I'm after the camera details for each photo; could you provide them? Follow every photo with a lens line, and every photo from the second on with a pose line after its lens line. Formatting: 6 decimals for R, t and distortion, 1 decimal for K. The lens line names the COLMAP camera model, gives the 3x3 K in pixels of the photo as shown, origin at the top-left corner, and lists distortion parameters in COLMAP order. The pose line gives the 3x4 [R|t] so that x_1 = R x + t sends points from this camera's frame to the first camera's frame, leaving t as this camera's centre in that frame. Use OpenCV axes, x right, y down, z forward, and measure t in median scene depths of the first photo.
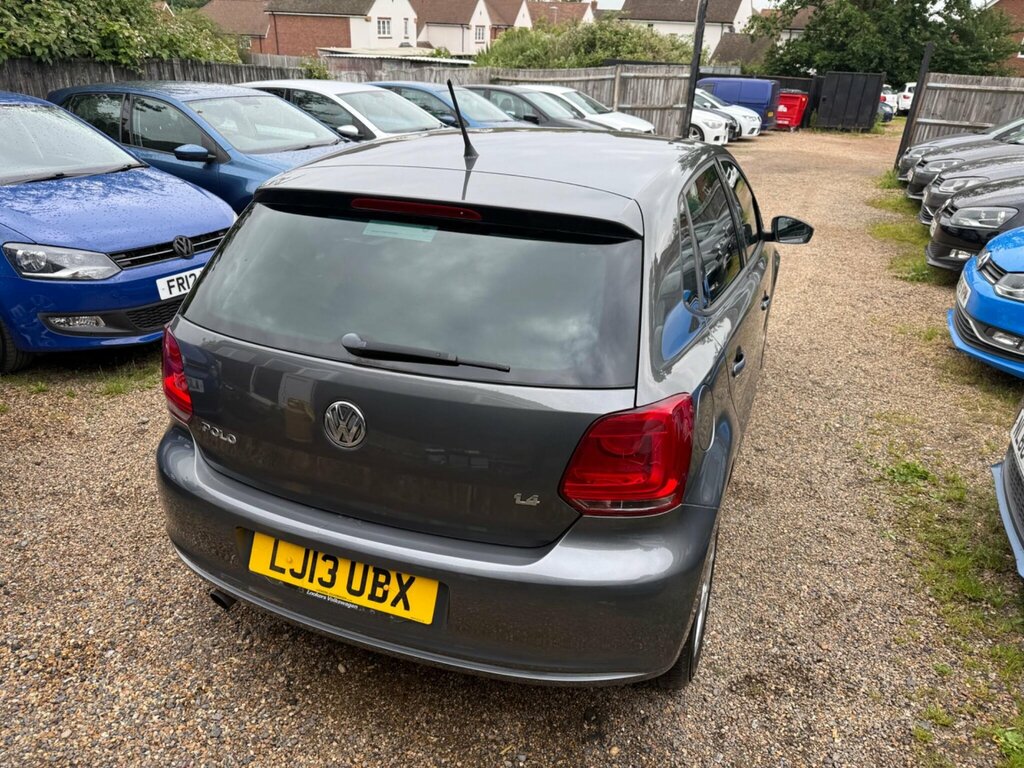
lens RADIAL K [[721.0, 0, 507.3], [0, 721.0, 382.2], [0, 0, 1]] dist [0.004847, -0.008423]
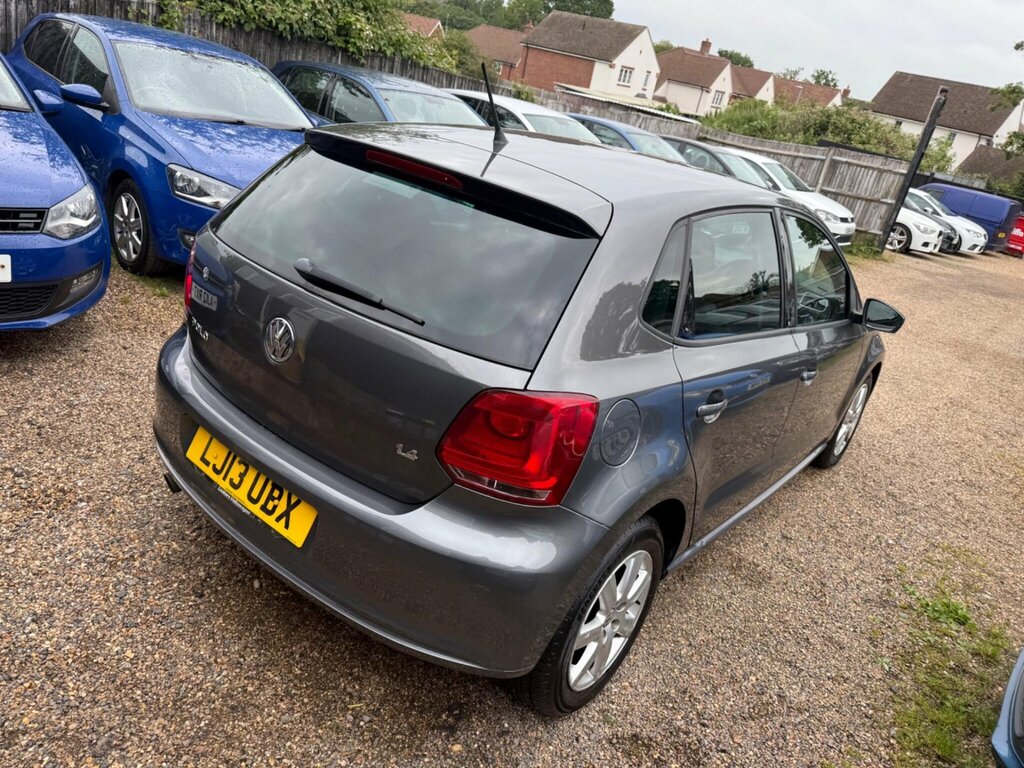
lens RADIAL K [[719.7, 0, 509.8], [0, 719.7, 376.5], [0, 0, 1]] dist [0.005093, -0.008930]
pose [[0.940668, 0.262249, -0.215333, 0.146289], [-0.275497, 0.960719, -0.033456, 0.022252], [0.198101, 0.090795, 0.975967, 0.012420]]
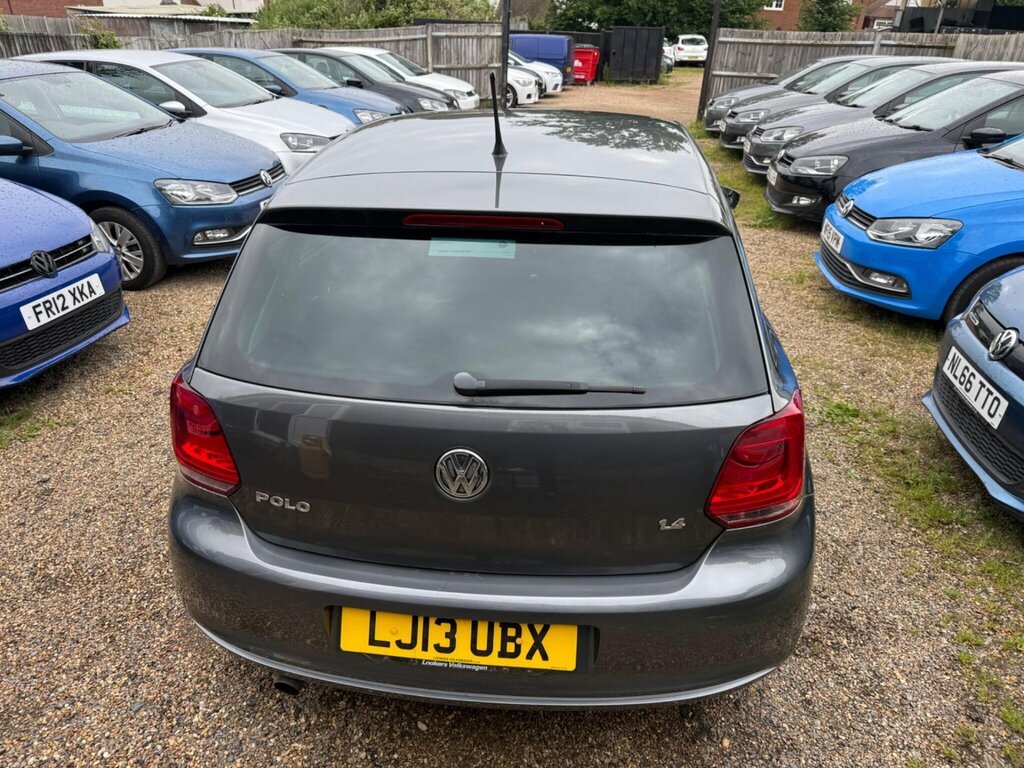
lens RADIAL K [[721.7, 0, 505.8], [0, 721.7, 377.9], [0, 0, 1]] dist [-0.002029, -0.003530]
pose [[0.962683, -0.130410, 0.237139, -0.159054], [0.119466, 0.991023, 0.060014, -0.045267], [-0.242836, -0.029444, 0.969620, 0.057065]]
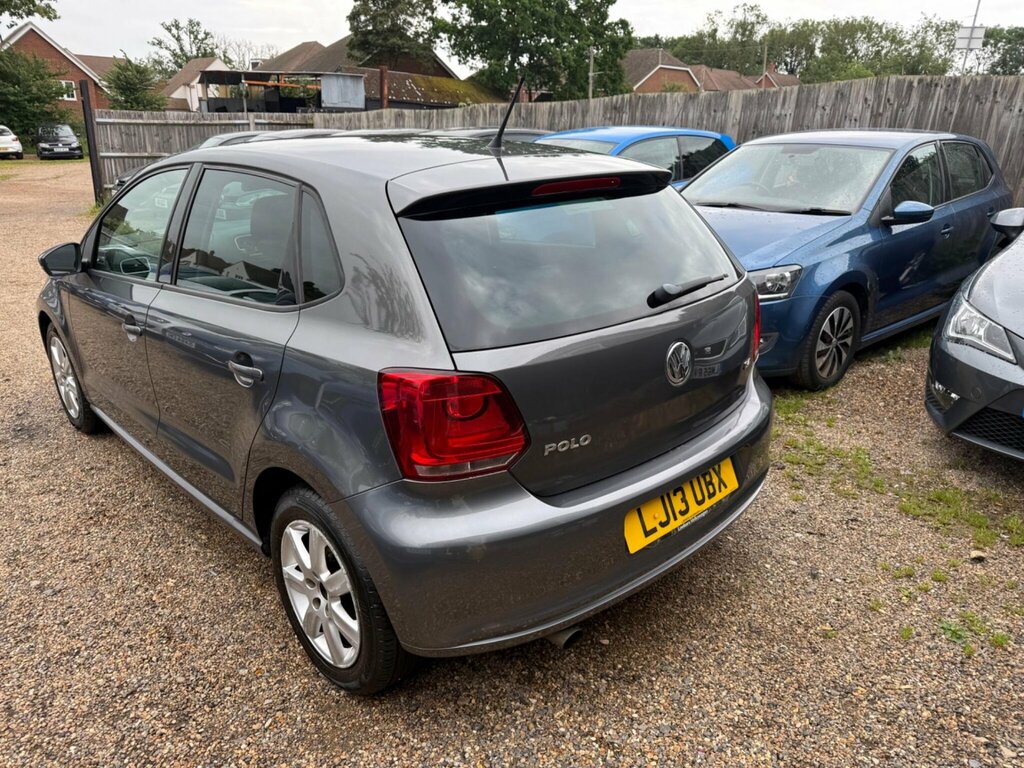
lens RADIAL K [[722.5, 0, 518.1], [0, 722.5, 381.3], [0, 0, 1]] dist [0.005674, -0.010276]
pose [[0.412116, -0.327704, 0.850159, -0.570861], [0.372898, 0.912019, 0.170785, -0.088723], [-0.831328, 0.246640, 0.498058, 0.278410]]
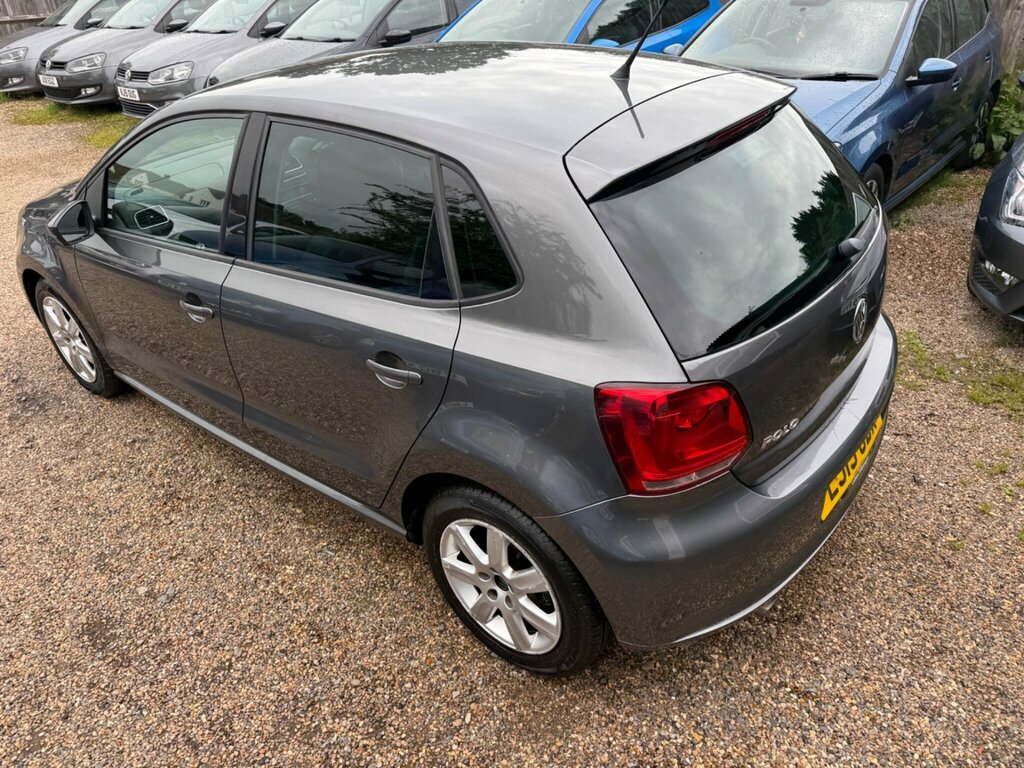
lens RADIAL K [[723.6, 0, 517.3], [0, 723.6, 374.0], [0, 0, 1]] dist [0.000981, -0.004943]
pose [[0.282981, -0.528076, 0.800661, -0.560651], [0.427689, 0.816668, 0.387474, -0.225399], [-0.858490, 0.232786, 0.456953, 0.413825]]
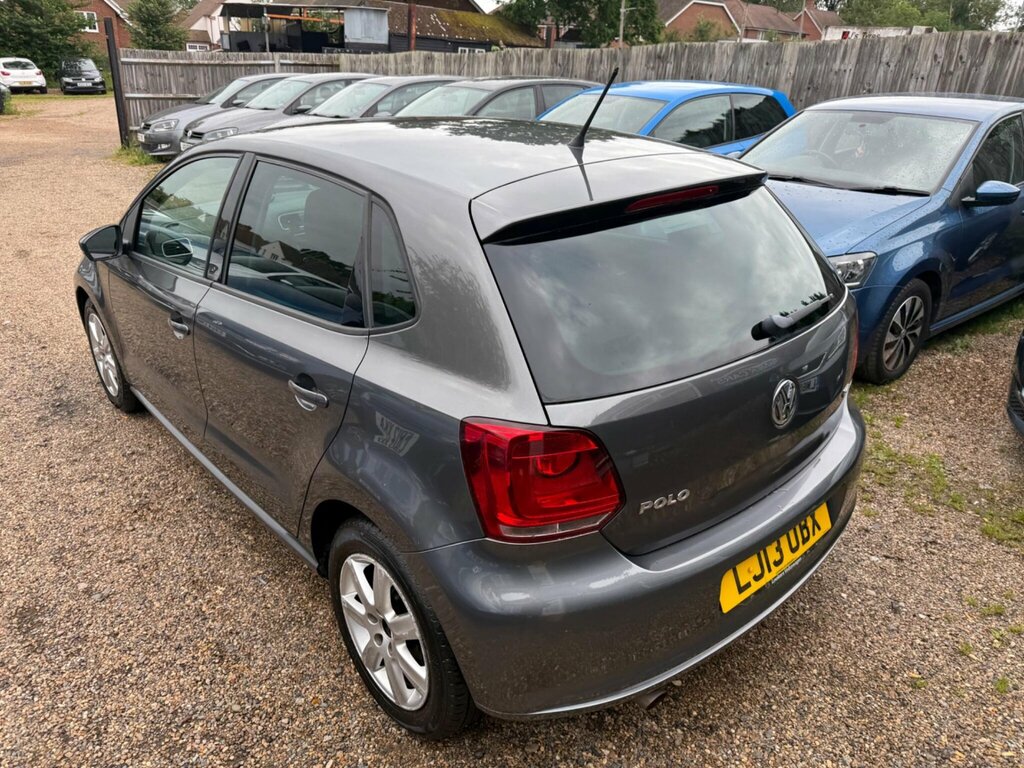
lens RADIAL K [[724.6, 0, 508.3], [0, 724.6, 373.8], [0, 0, 1]] dist [-0.000836, -0.004054]
pose [[0.451628, -0.372133, 0.810894, -0.533907], [0.355837, 0.908579, 0.218779, -0.149648], [-0.818176, 0.189739, 0.542759, 0.322385]]
